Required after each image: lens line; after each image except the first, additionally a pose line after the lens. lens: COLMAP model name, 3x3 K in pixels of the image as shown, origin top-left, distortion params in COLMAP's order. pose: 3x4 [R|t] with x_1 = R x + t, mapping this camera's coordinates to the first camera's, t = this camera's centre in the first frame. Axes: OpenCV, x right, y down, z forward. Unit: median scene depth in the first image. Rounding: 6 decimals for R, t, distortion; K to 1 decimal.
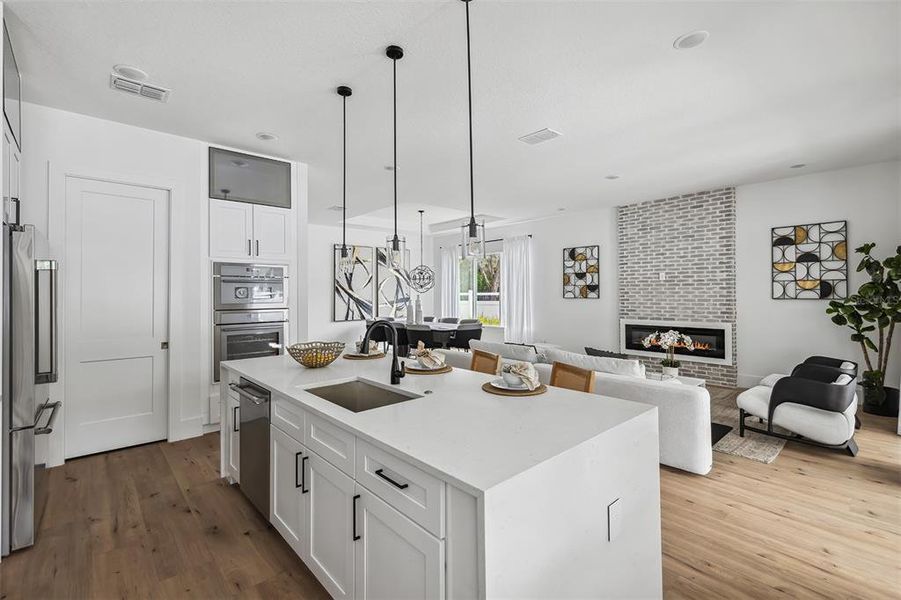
lens RADIAL K [[408.8, 0, 448.1], [0, 408.8, 292.3], [0, 0, 1]] dist [0.001374, -0.000186]
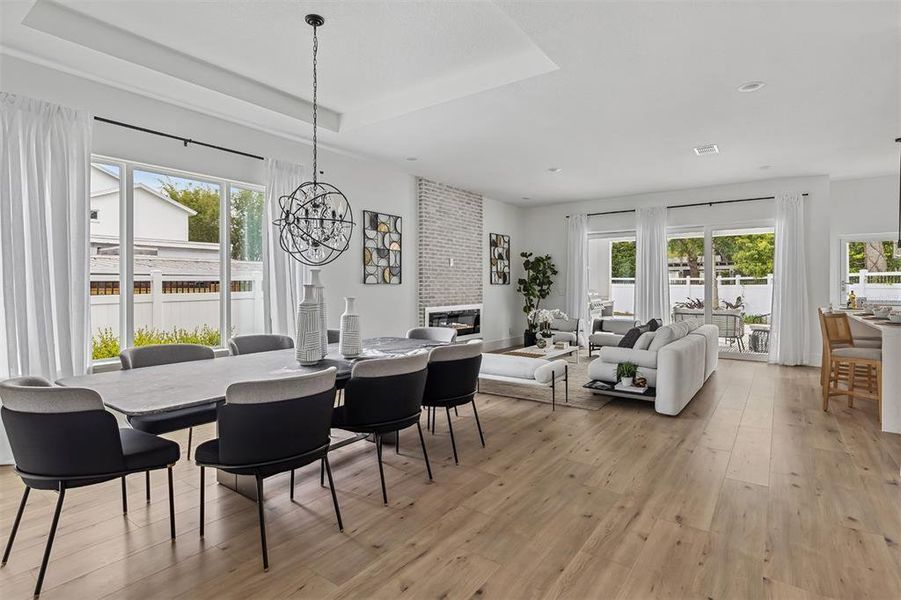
lens RADIAL K [[446.2, 0, 452.6], [0, 446.2, 289.7], [0, 0, 1]] dist [-0.002710, -0.000940]
pose [[-0.210034, -0.000189, 0.977694, -0.620830], [0.001940, 0.999998, 0.000610, 0.031718], [-0.977692, 0.002025, -0.210034, 1.357330]]
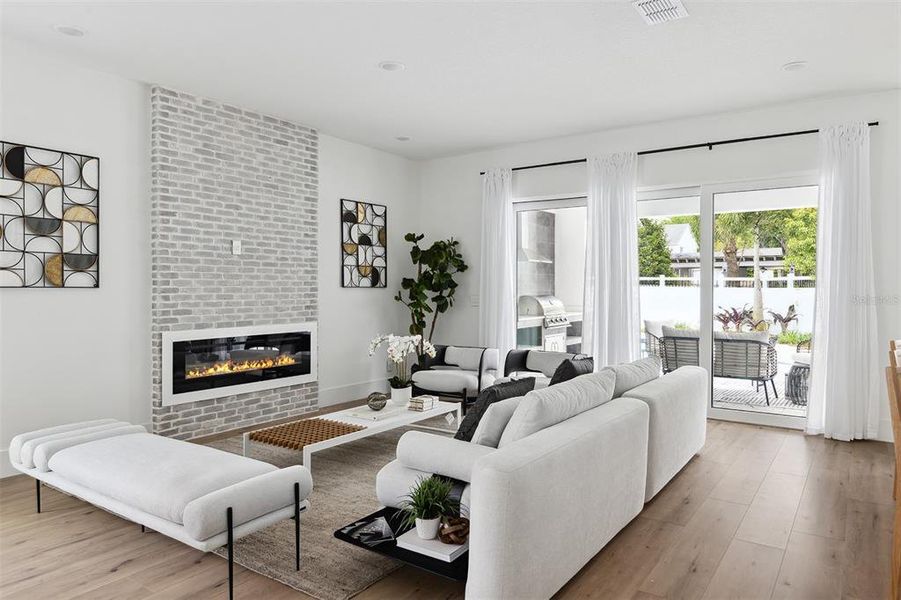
lens RADIAL K [[585.2, 0, 451.1], [0, 585.2, 295.6], [0, 0, 1]] dist [-0.003541, -0.002295]
pose [[-0.231251, -0.006500, 0.972872, -0.349893], [-0.000556, 0.999978, 0.006549, 0.023195], [-0.972894, 0.000974, -0.231250, 0.992877]]
